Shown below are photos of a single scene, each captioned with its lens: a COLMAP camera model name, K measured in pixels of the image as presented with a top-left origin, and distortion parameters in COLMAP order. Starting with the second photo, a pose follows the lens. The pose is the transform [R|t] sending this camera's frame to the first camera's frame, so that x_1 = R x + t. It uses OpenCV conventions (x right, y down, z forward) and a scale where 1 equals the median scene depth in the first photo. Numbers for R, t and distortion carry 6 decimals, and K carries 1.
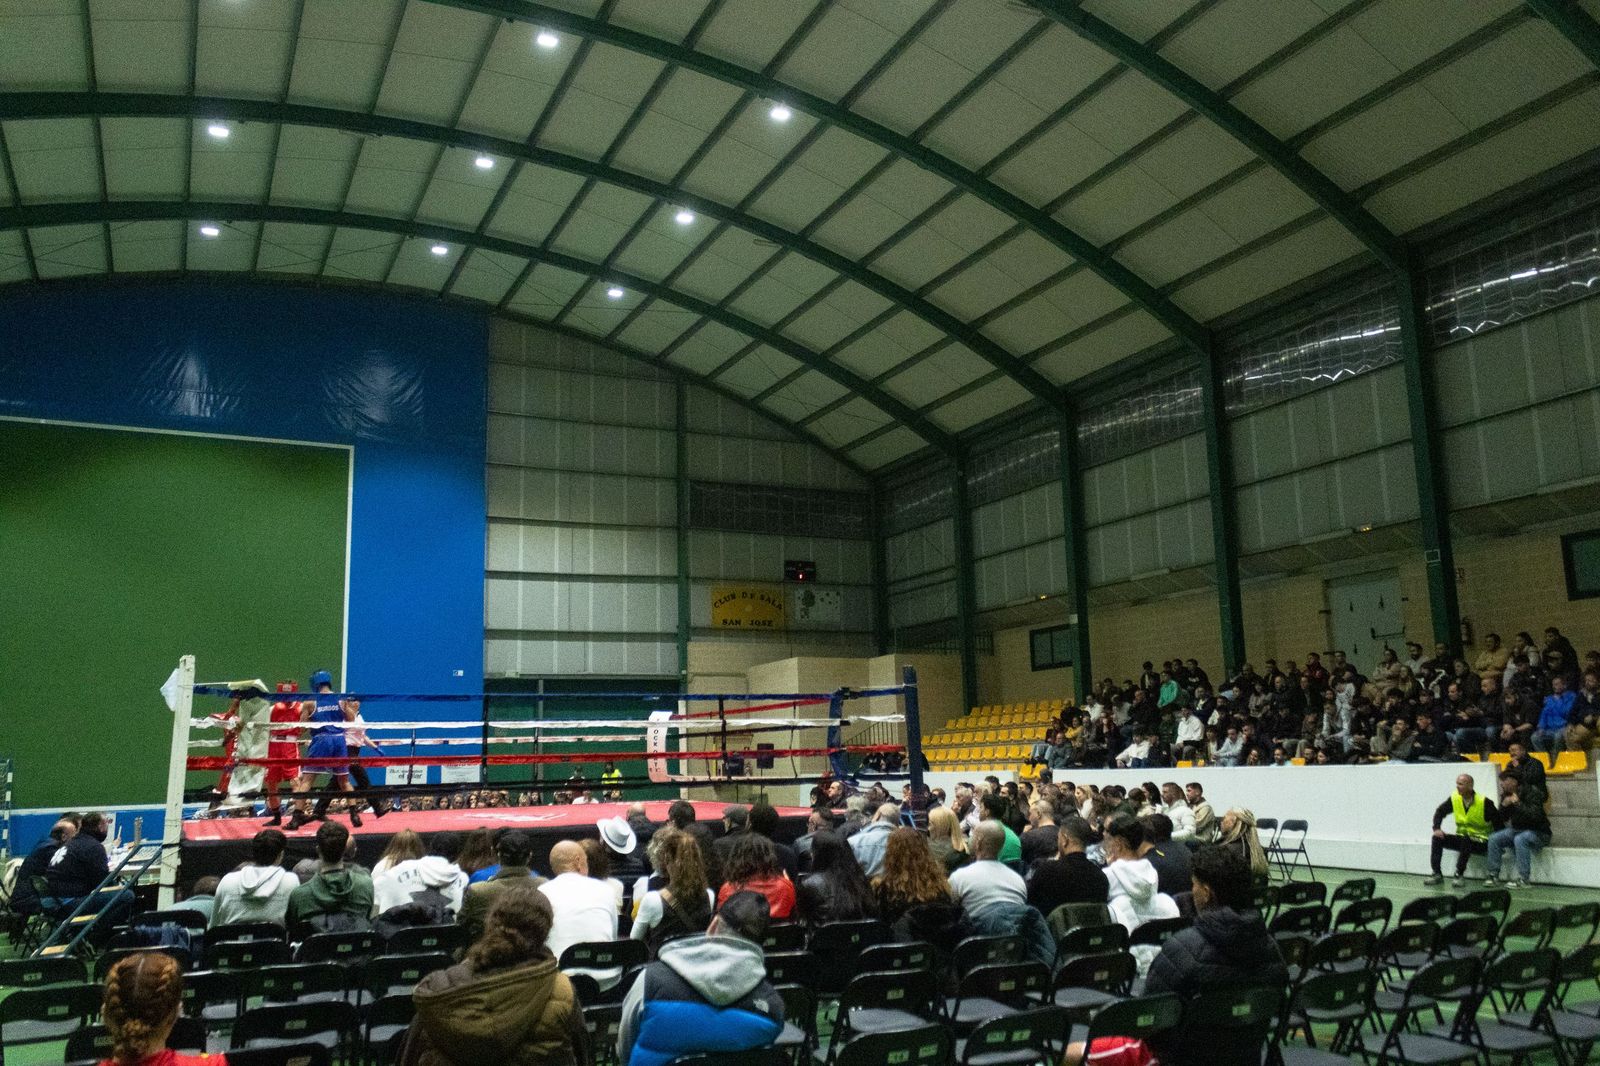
lens RADIAL K [[1312.5, 0, 800.0], [0, 1312.5, 533.0], [0, 0, 1]] dist [0.044069, -0.004655]
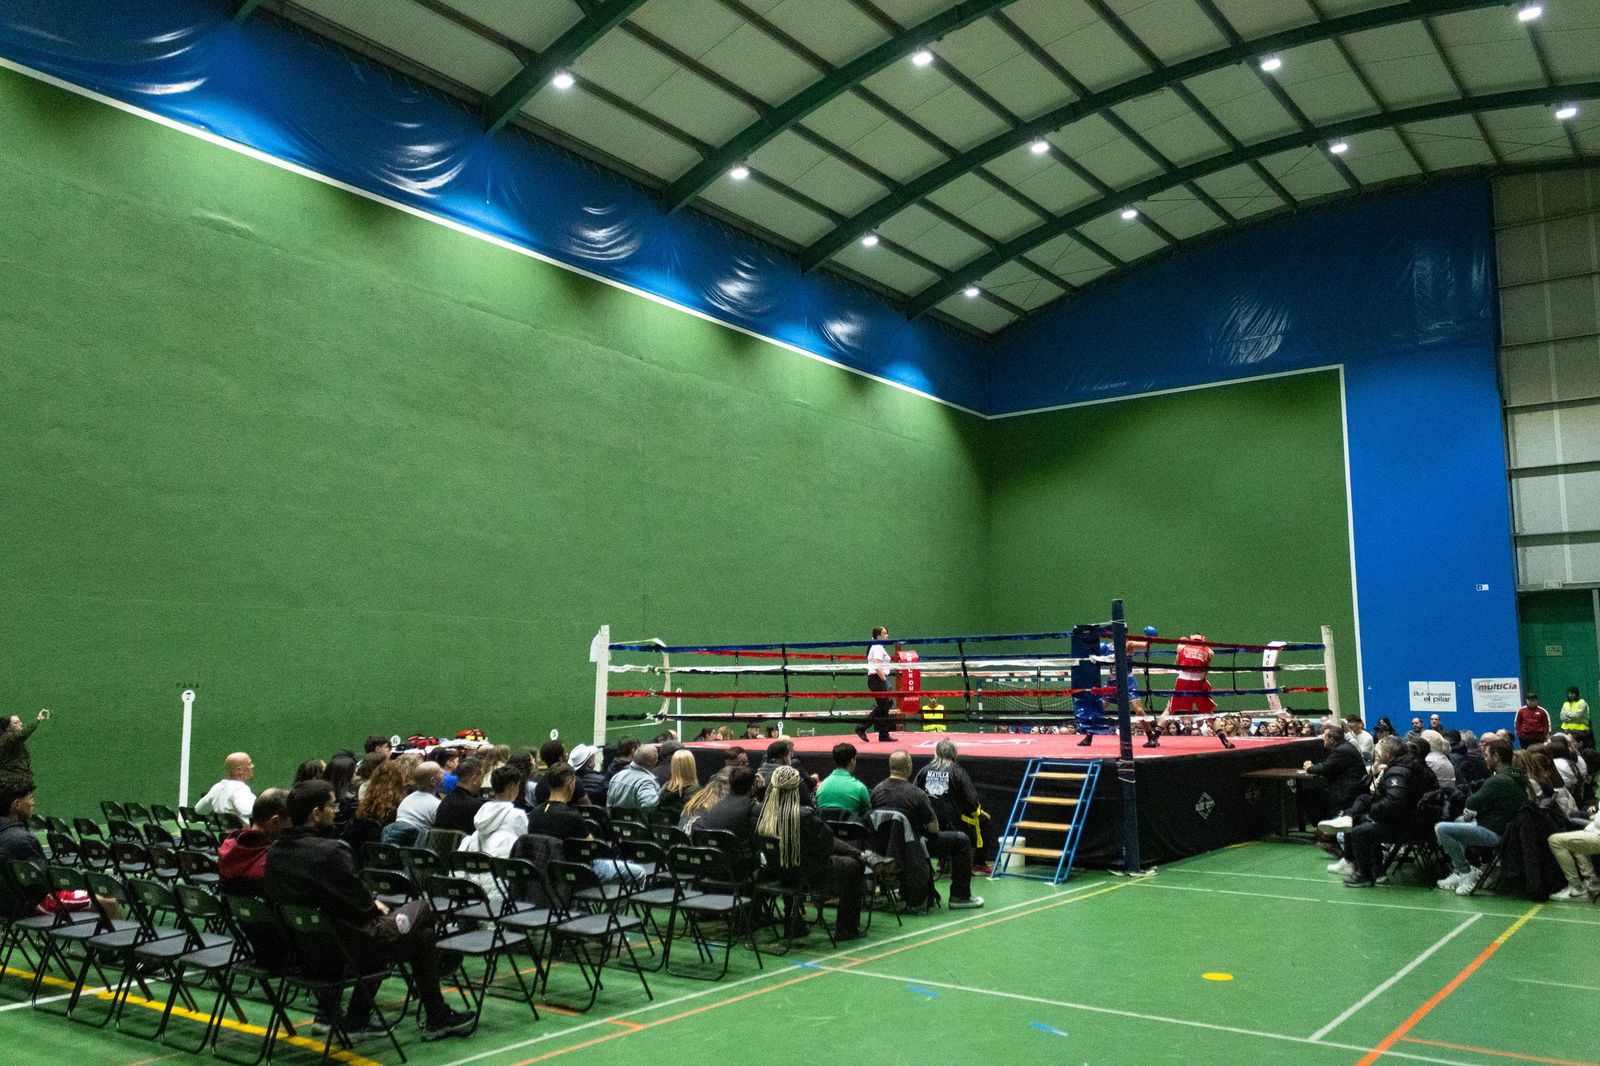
lens RADIAL K [[1312.5, 0, 800.0], [0, 1312.5, 533.0], [0, 0, 1]] dist [0.044069, -0.004655]
pose [[0.470999, -0.093899, -0.877122, 0.303947], [0.153319, 0.987899, -0.023429, 0.017926], [0.868708, -0.123444, 0.479696, 0.151642]]
